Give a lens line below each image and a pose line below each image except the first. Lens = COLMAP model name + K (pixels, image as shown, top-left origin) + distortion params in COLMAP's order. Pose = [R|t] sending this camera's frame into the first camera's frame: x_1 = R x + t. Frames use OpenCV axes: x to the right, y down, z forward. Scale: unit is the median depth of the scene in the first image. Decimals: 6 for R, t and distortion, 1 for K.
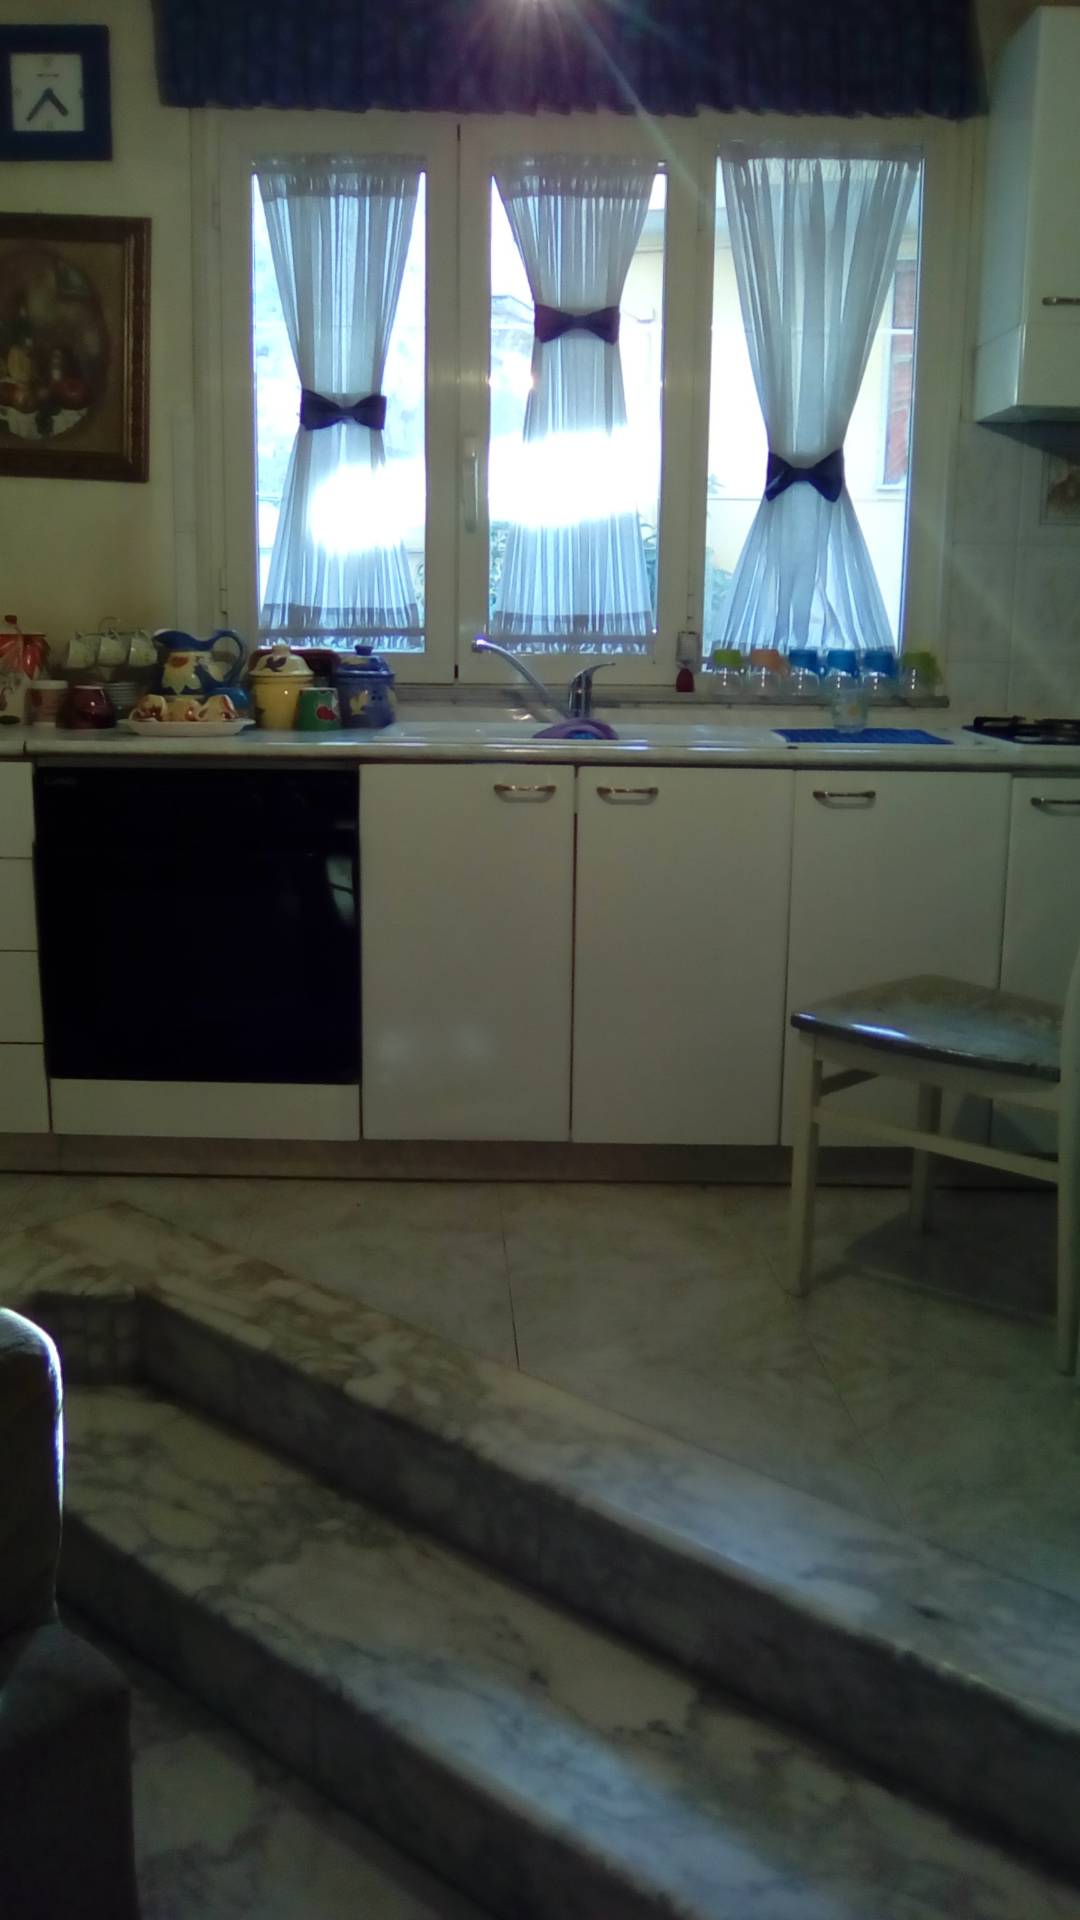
lens RADIAL K [[1783.9, 0, 542.3], [0, 1783.9, 954.6], [0, 0, 1]] dist [-0.016664, -0.004192]
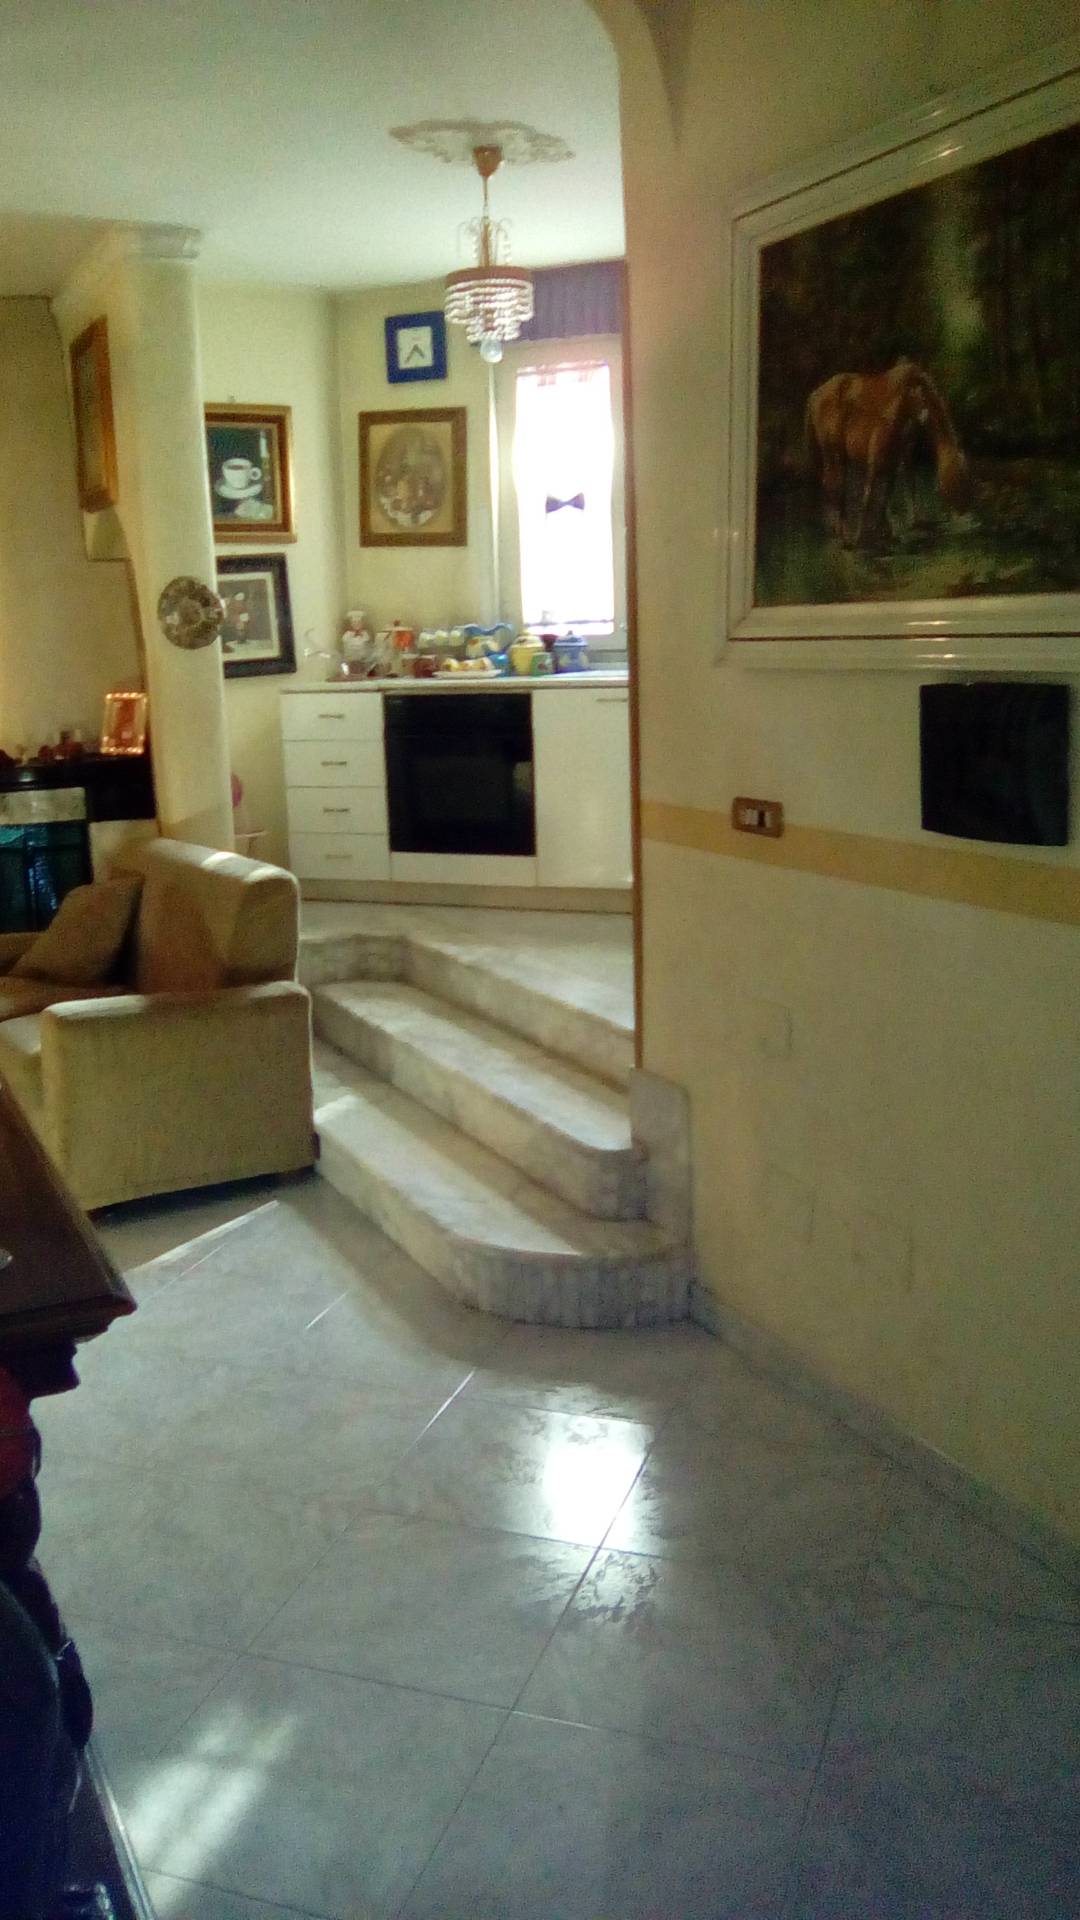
lens RADIAL K [[1783.9, 0, 542.3], [0, 1783.9, 954.6], [0, 0, 1]] dist [-0.016664, -0.004192]
pose [[0.934292, 0.026675, -0.355509, 0.546029], [-0.026960, 0.999628, 0.004155, 0.157325], [0.355488, 0.005702, 0.934663, -0.739526]]
